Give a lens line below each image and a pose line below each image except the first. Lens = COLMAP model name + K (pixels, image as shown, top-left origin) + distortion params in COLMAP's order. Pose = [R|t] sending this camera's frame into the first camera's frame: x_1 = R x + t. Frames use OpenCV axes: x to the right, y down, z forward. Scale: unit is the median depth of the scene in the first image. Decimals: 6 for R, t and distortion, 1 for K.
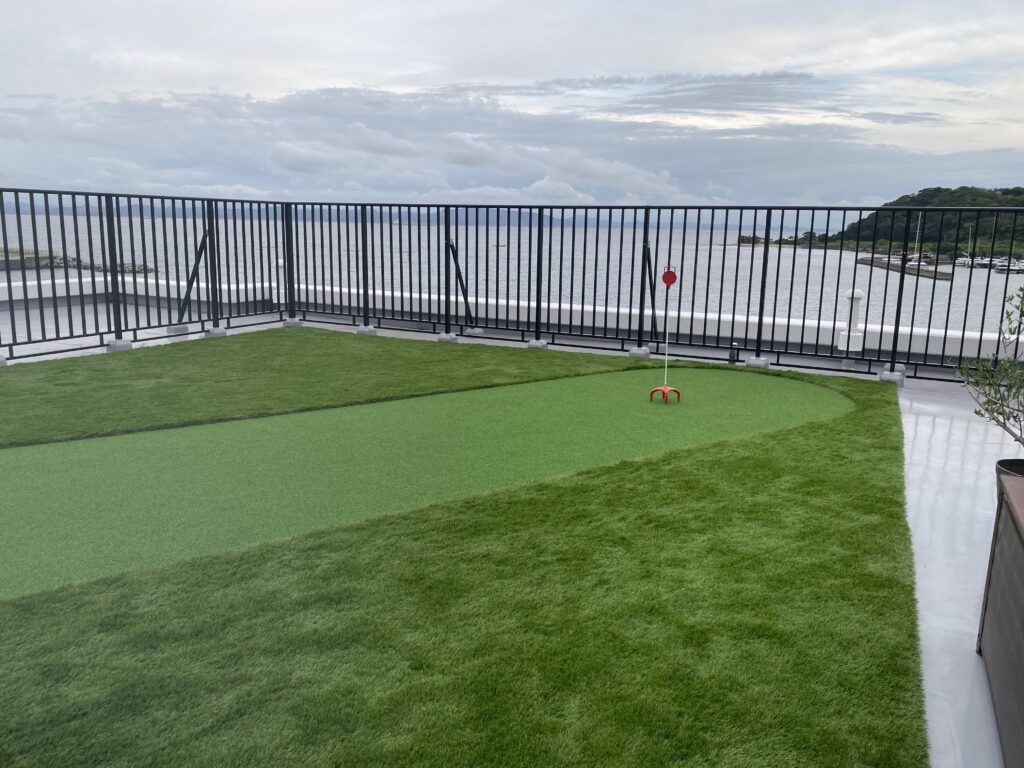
lens RADIAL K [[785.4, 0, 503.9], [0, 785.4, 364.9], [0, 0, 1]] dist [0.040314, -0.042950]
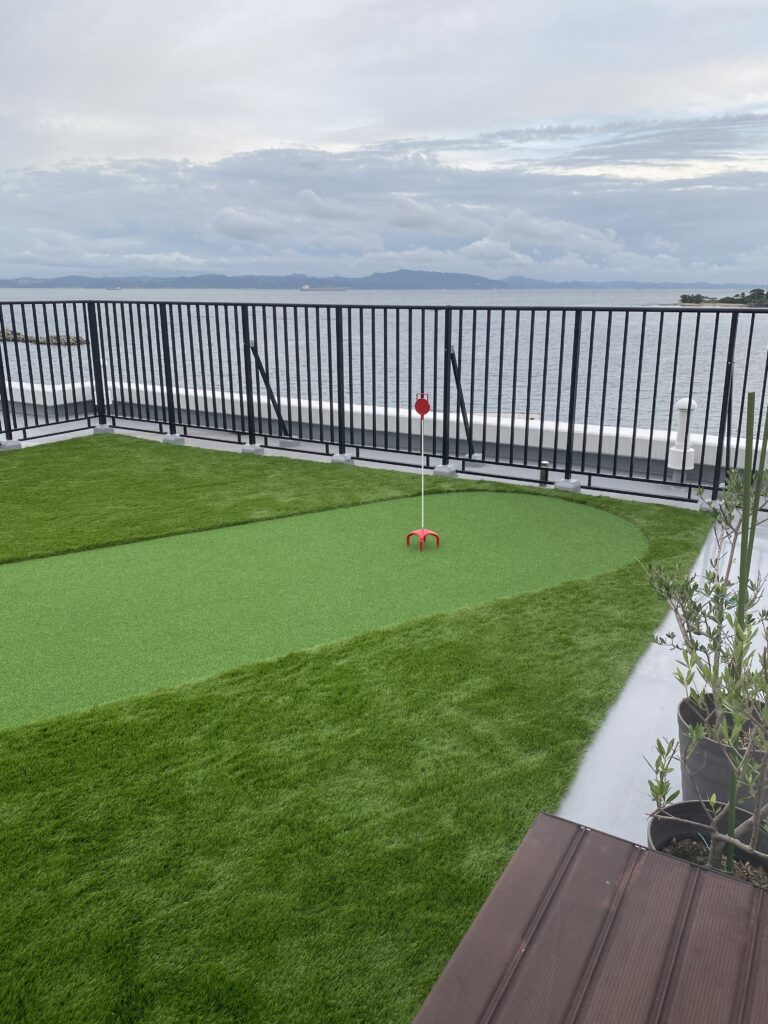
lens RADIAL K [[785.4, 0, 395.6], [0, 785.4, 490.1], [0, 0, 1]] dist [0.040314, -0.042950]
pose [[0.997898, -0.004967, -0.064616, 0.224590], [0.009809, 0.997147, 0.074839, -0.078995], [0.064060, -0.075316, 0.995100, 0.133372]]
